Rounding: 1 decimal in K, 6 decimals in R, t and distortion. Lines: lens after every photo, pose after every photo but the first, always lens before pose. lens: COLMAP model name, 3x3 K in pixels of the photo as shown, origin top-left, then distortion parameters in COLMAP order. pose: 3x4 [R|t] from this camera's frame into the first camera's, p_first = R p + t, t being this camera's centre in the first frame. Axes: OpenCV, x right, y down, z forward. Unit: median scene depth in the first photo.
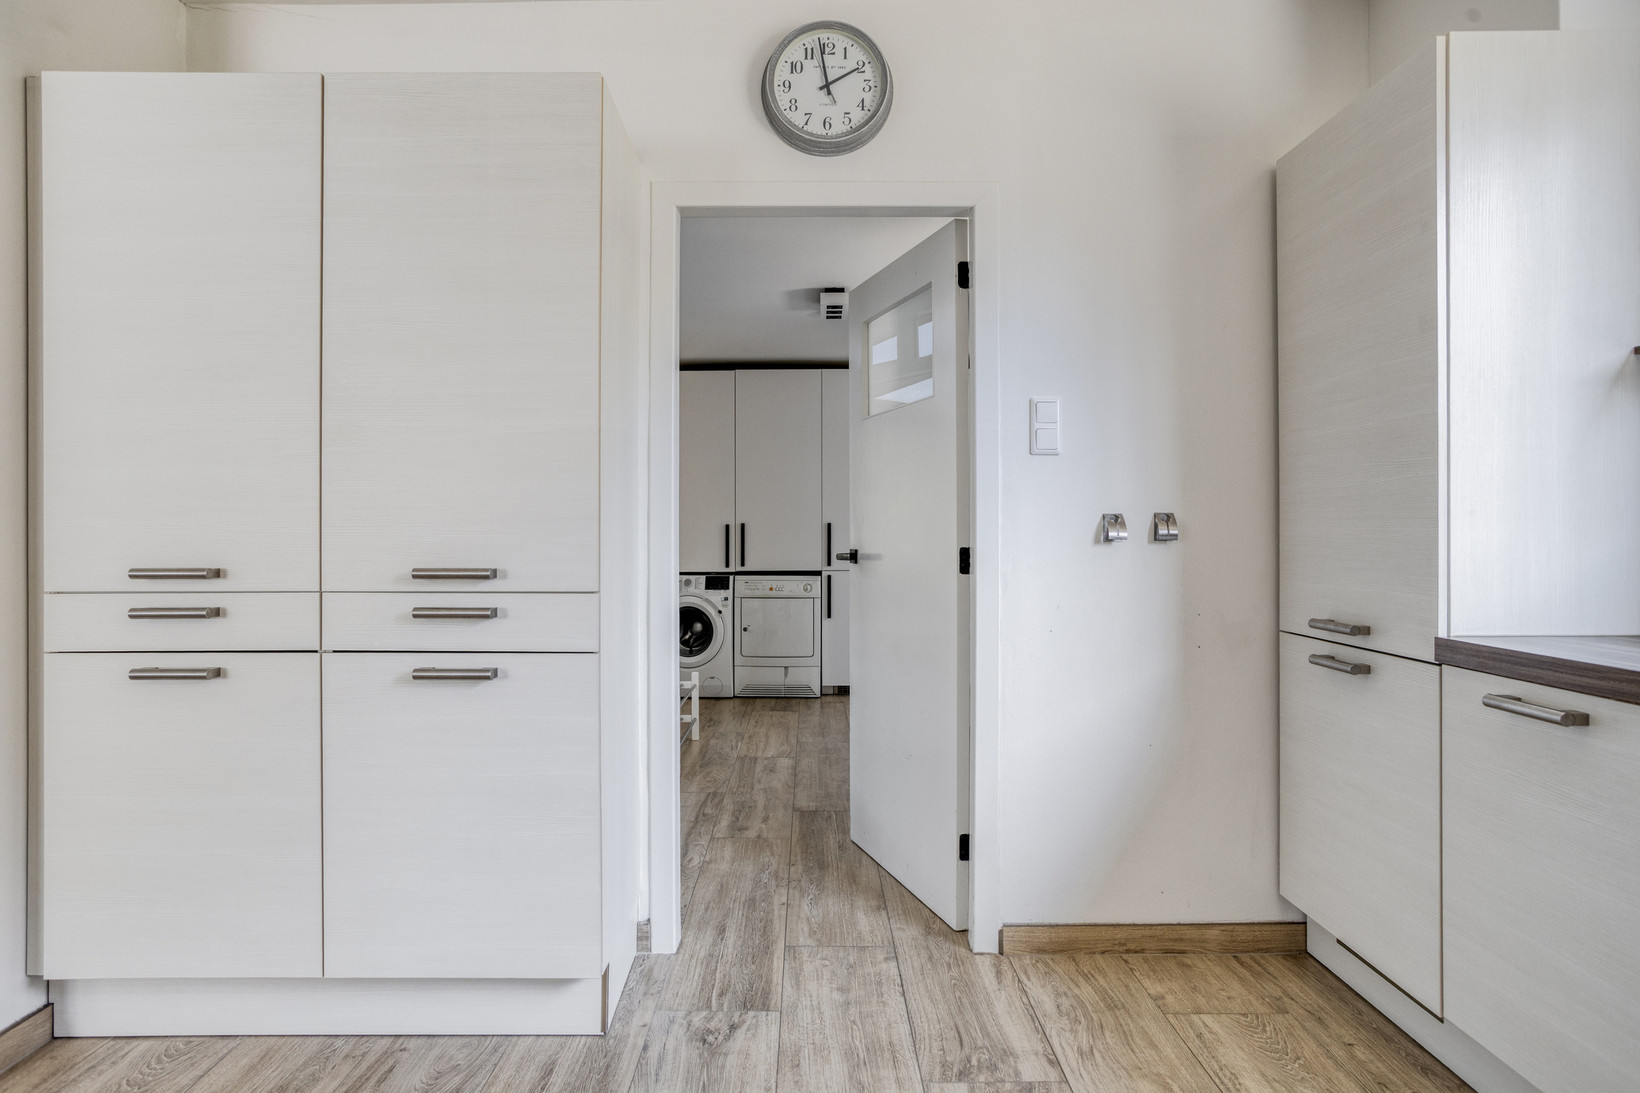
lens RADIAL K [[960.3, 0, 827.2], [0, 960.3, 531.6], [0, 0, 1]] dist [0.000765, 0.000001]
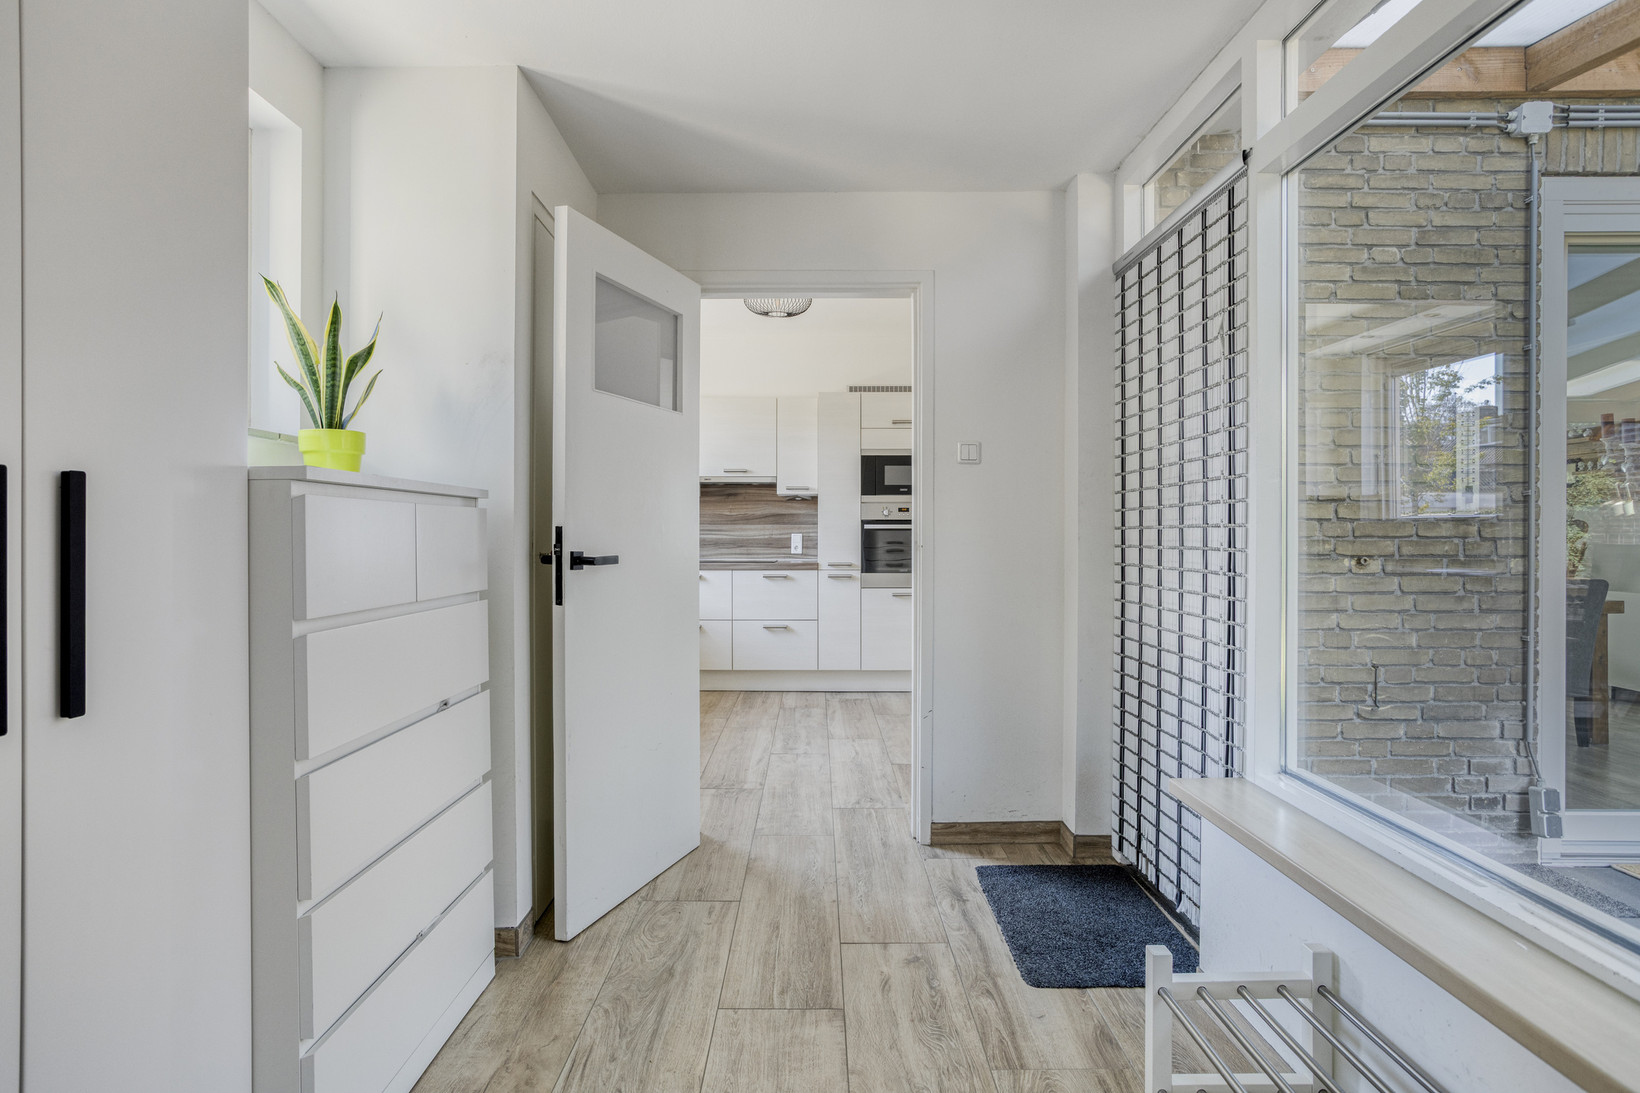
lens RADIAL K [[960.3, 0, 821.8], [0, 960.3, 540.9], [0, 0, 1]] dist [0.000765, 0.000001]
pose [[-0.999915, -0.000302, 0.013004, -0.035038], [-0.000187, 0.999961, 0.008886, 0.005327], [-0.013007, 0.008883, -0.999876, 1.855551]]
